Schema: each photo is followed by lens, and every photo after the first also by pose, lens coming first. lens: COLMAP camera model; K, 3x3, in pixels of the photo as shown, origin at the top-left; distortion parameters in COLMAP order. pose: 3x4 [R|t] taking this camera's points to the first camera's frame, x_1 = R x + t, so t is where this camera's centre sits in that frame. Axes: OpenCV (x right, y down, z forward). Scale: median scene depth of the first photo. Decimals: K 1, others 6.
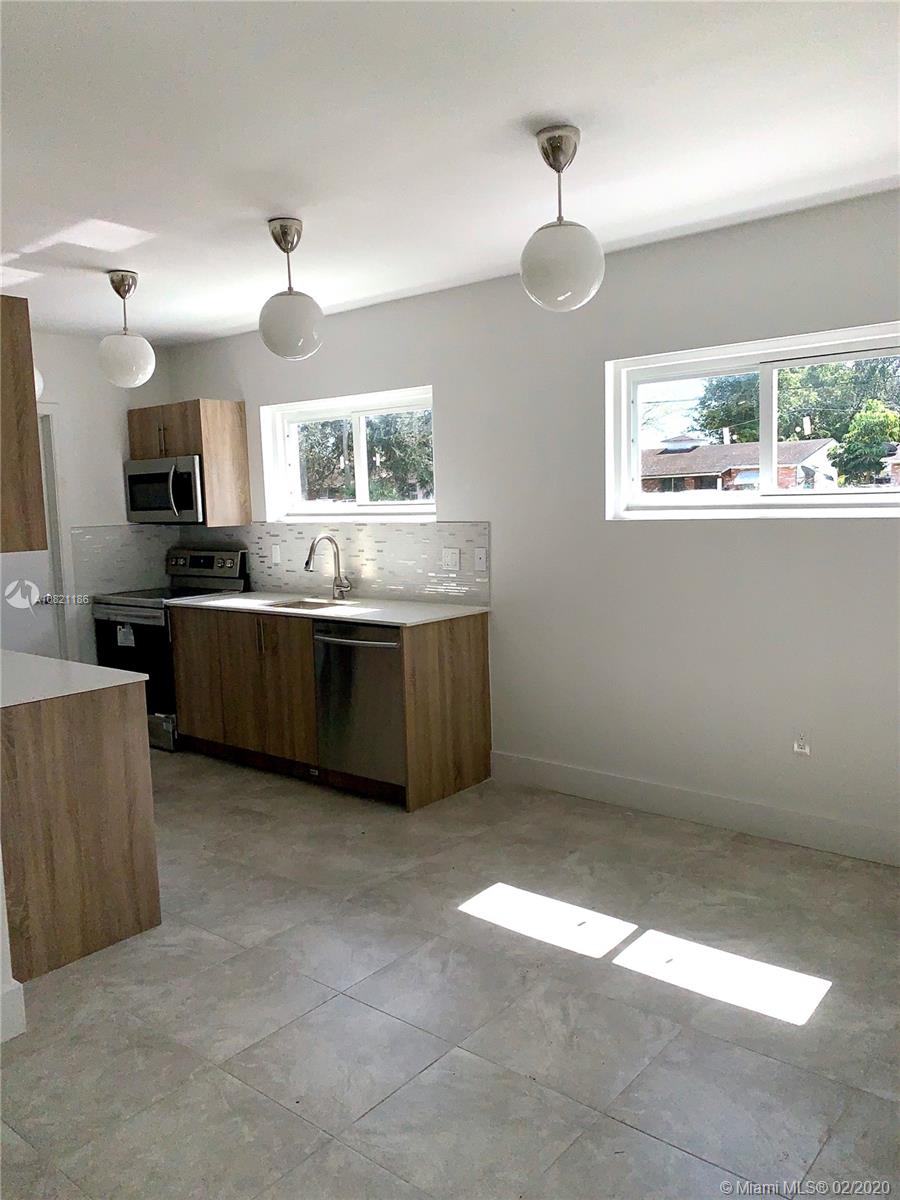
lens RADIAL K [[910.7, 0, 456.5], [0, 910.7, 606.1], [0, 0, 1]] dist [0.060072, -0.046739]
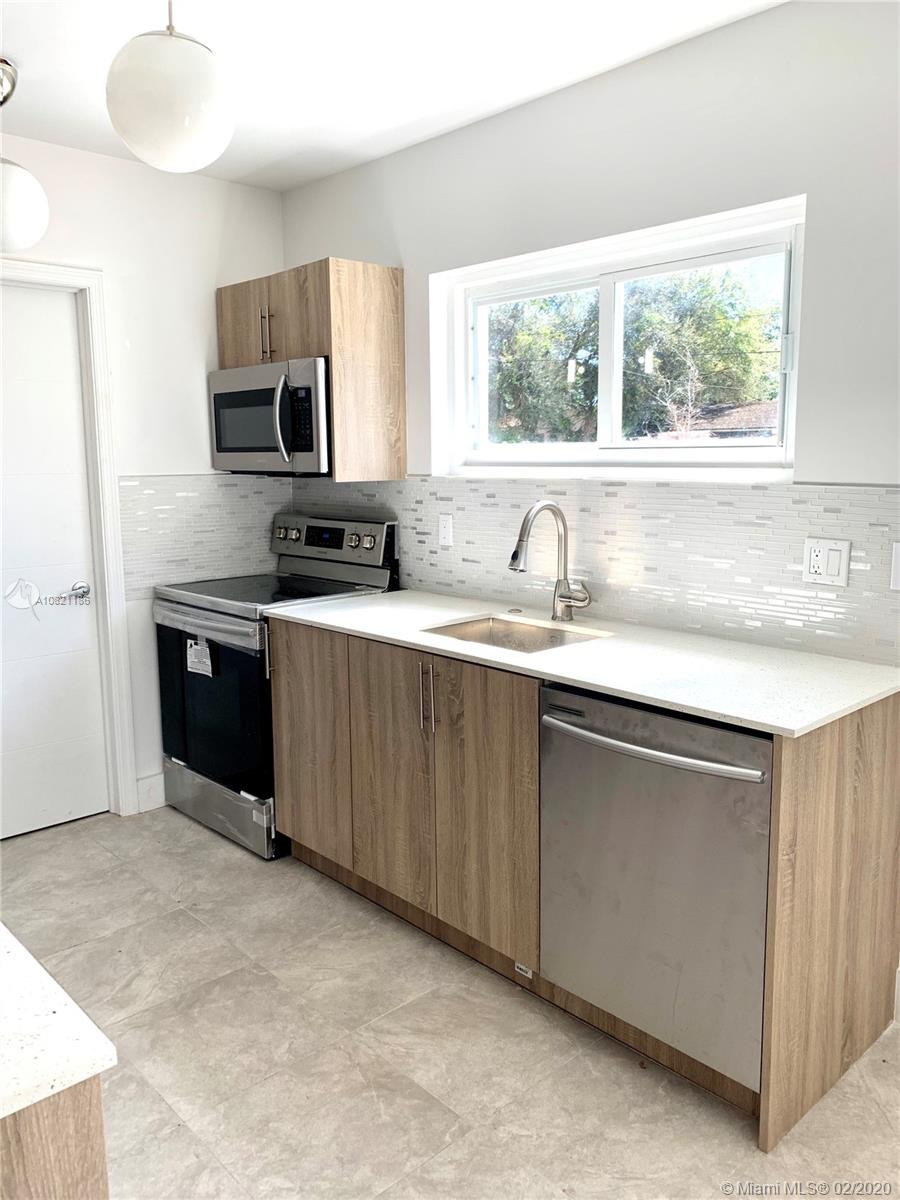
lens RADIAL K [[909.3, 0, 448.8], [0, 909.3, 593.4], [0, 0, 1]] dist [0.097236, -0.127458]
pose [[0.990197, 0.040928, -0.133549, -0.119111], [-0.035739, 0.998519, 0.041019, -0.041638], [0.135030, -0.035844, 0.990193, 0.428085]]
